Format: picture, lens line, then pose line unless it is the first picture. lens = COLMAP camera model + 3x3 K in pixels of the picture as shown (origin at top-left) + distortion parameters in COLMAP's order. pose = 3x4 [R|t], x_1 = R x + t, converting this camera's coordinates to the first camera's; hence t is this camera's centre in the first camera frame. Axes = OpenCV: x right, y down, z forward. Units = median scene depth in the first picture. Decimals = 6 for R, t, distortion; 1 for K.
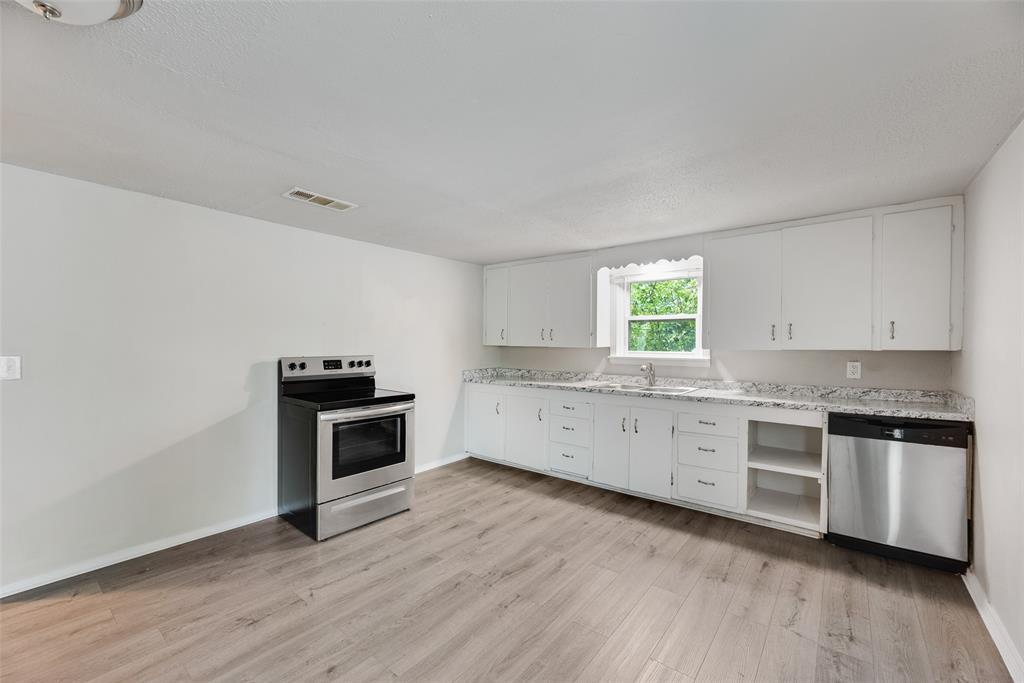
lens RADIAL K [[414.2, 0, 514.5], [0, 414.2, 343.9], [0, 0, 1]] dist [0.001236, -0.000065]
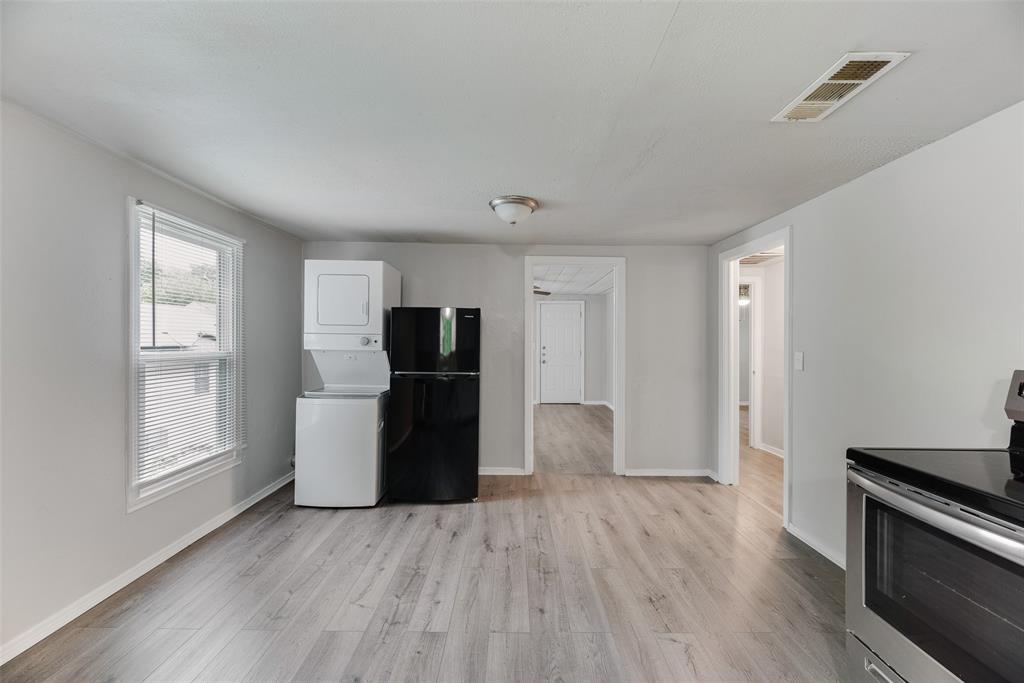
lens RADIAL K [[414.2, 0, 514.5], [0, 414.2, 343.9], [0, 0, 1]] dist [0.001236, -0.000065]
pose [[-0.781496, -0.006252, -0.623879, 0.171891], [-0.011086, 0.999931, 0.003866, 0.005836], [0.623811, 0.009938, -0.781512, 0.874290]]
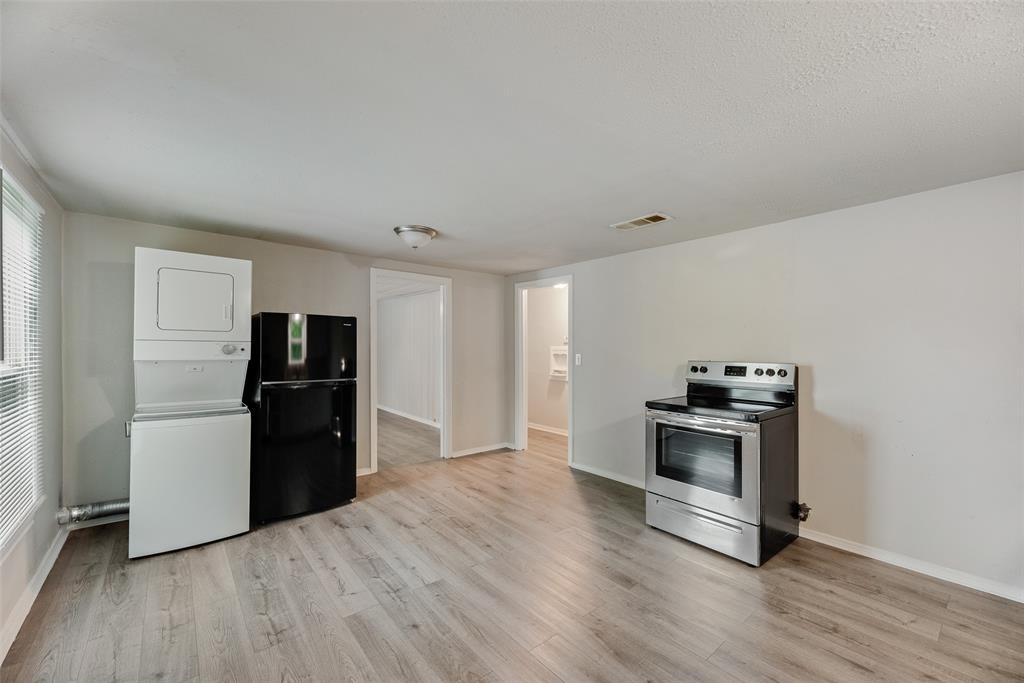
lens RADIAL K [[415.2, 0, 514.1], [0, 415.2, 351.0], [0, 0, 1]] dist [0.000569, -0.000185]
pose [[-0.203213, 0.003940, -0.979127, 0.530831], [-0.004896, 0.999975, 0.005041, 0.003218], [0.979122, 0.005818, -0.203189, 0.665376]]
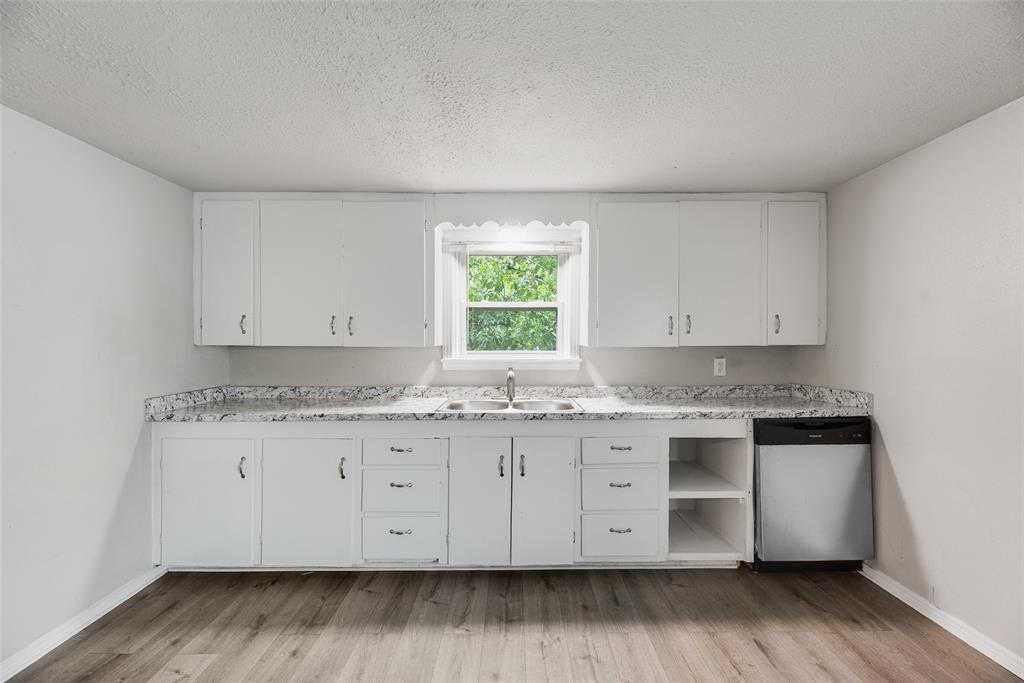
lens RADIAL K [[414.2, 0, 514.5], [0, 414.2, 343.9], [0, 0, 1]] dist [0.001236, -0.000065]
pose [[0.784510, -0.005857, 0.620089, -0.118177], [0.006410, 0.999979, 0.001335, 0.005533], [-0.620083, 0.002928, 0.784530, 0.493478]]
